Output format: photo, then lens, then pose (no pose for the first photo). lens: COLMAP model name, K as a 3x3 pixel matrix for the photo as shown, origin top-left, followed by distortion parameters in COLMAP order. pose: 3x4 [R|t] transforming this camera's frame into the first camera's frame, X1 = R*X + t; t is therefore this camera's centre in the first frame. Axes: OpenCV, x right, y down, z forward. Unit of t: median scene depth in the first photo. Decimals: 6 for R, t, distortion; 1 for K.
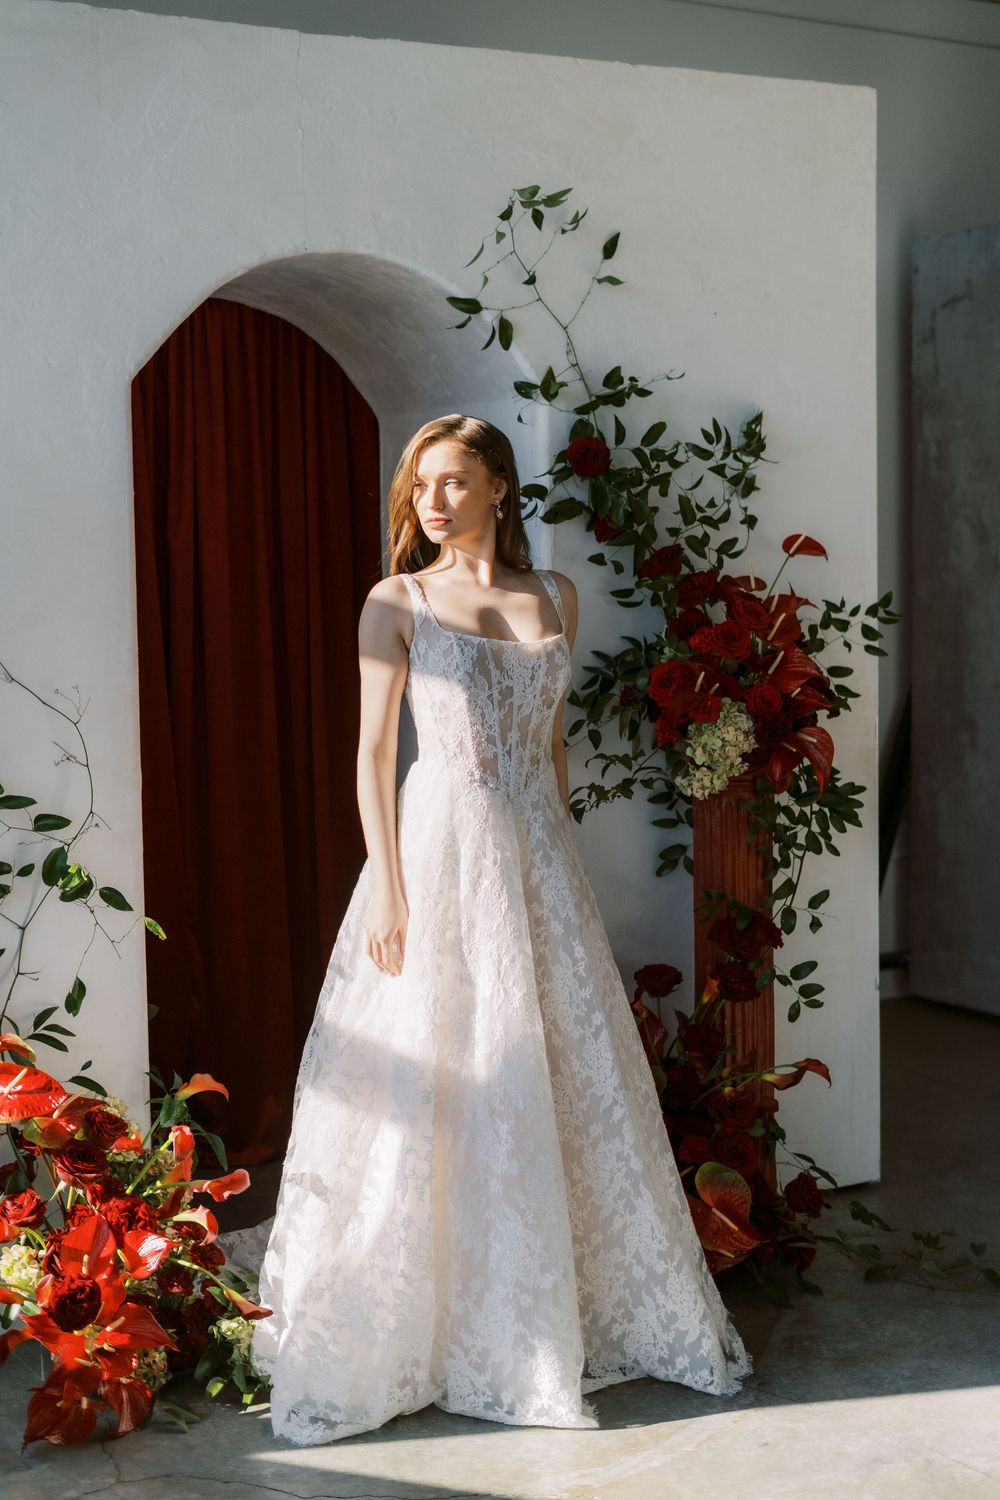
lens RADIAL K [[2196.8, 0, 492.8], [0, 2196.8, 747.5], [0, 0, 1]] dist [-0.006430, 0.019853]
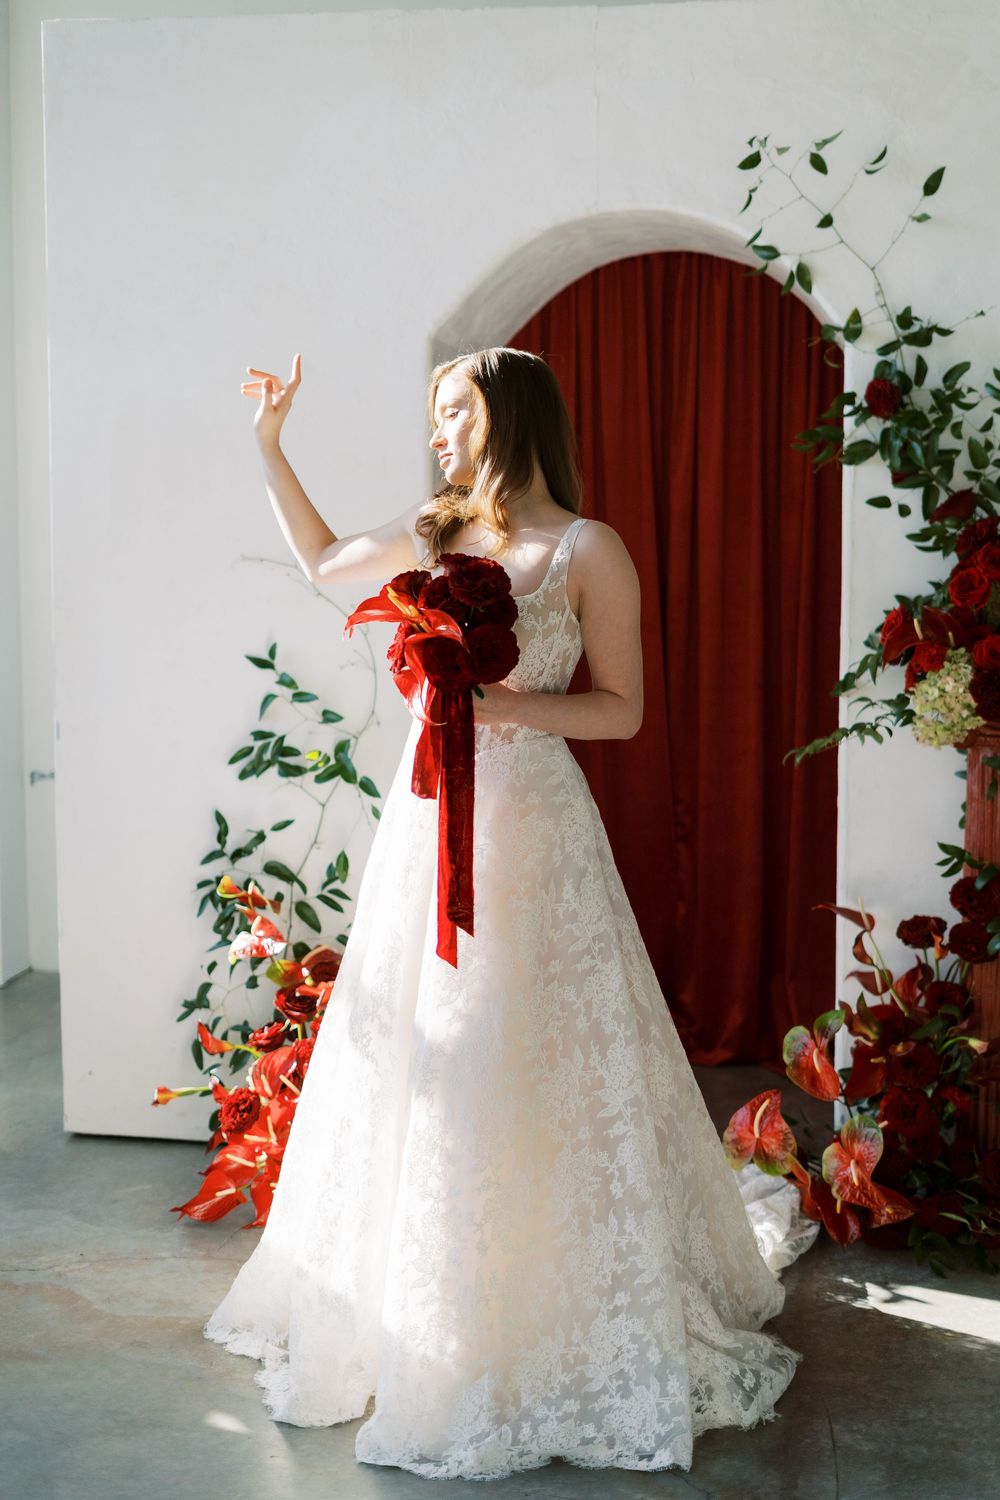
lens RADIAL K [[2196.8, 0, 492.8], [0, 2196.8, 747.5], [0, 0, 1]] dist [-0.006430, 0.019853]
pose [[0.790670, 0.085389, -0.606258, 0.521249], [-0.067482, 0.996348, 0.052322, -0.015180], [0.608512, -0.000458, 0.793545, 0.104785]]
